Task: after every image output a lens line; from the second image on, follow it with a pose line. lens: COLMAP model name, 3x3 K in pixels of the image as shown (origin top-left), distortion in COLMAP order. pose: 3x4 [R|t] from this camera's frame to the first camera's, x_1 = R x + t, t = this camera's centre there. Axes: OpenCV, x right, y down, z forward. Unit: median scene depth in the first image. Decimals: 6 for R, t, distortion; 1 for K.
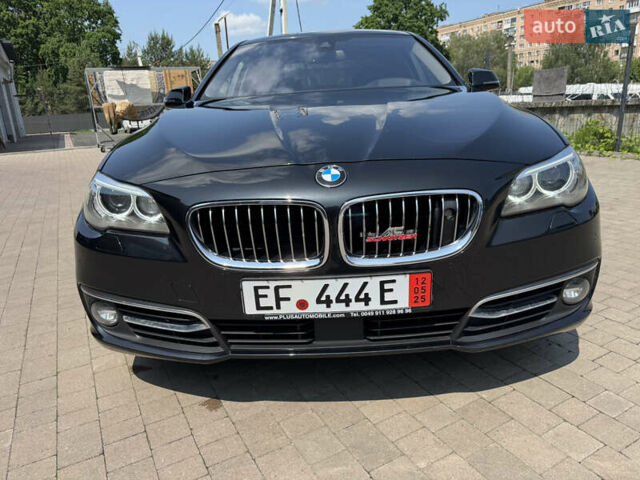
lens RADIAL K [[444.5, 0, 343.2], [0, 444.5, 244.5], [0, 0, 1]] dist [0.038985, -0.049928]
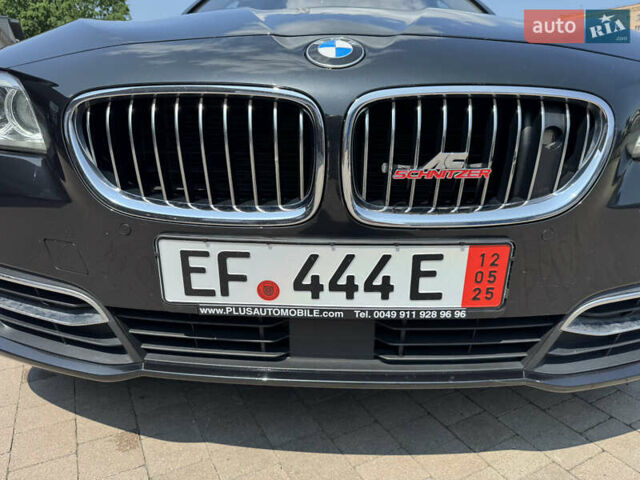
lens RADIAL K [[444.5, 0, 331.8], [0, 444.5, 244.5], [0, 0, 1]] dist [0.038985, -0.049928]
pose [[0.997917, 0.061995, -0.017813, -0.006983], [-0.062084, 0.998061, -0.004471, 0.075697], [0.017501, 0.005567, 0.999831, 0.446613]]
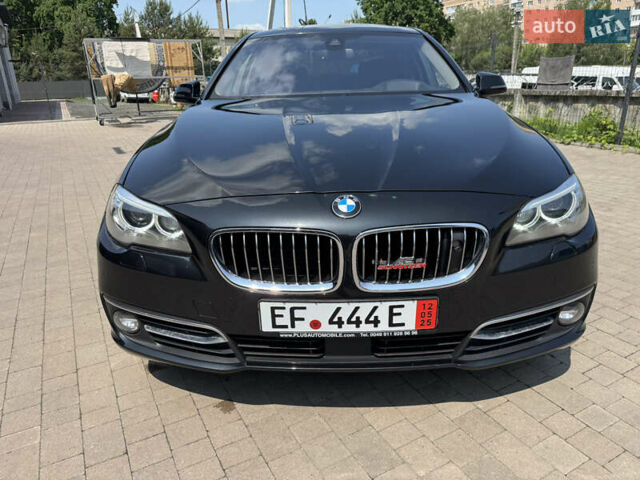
lens RADIAL K [[444.5, 0, 340.9], [0, 444.5, 245.8], [0, 0, 1]] dist [0.038985, -0.049928]
pose [[0.999547, 0.029659, 0.005179, -0.041945], [-0.029908, 0.997891, 0.057612, -0.115795], [-0.003459, -0.057740, 0.998326, -0.055379]]
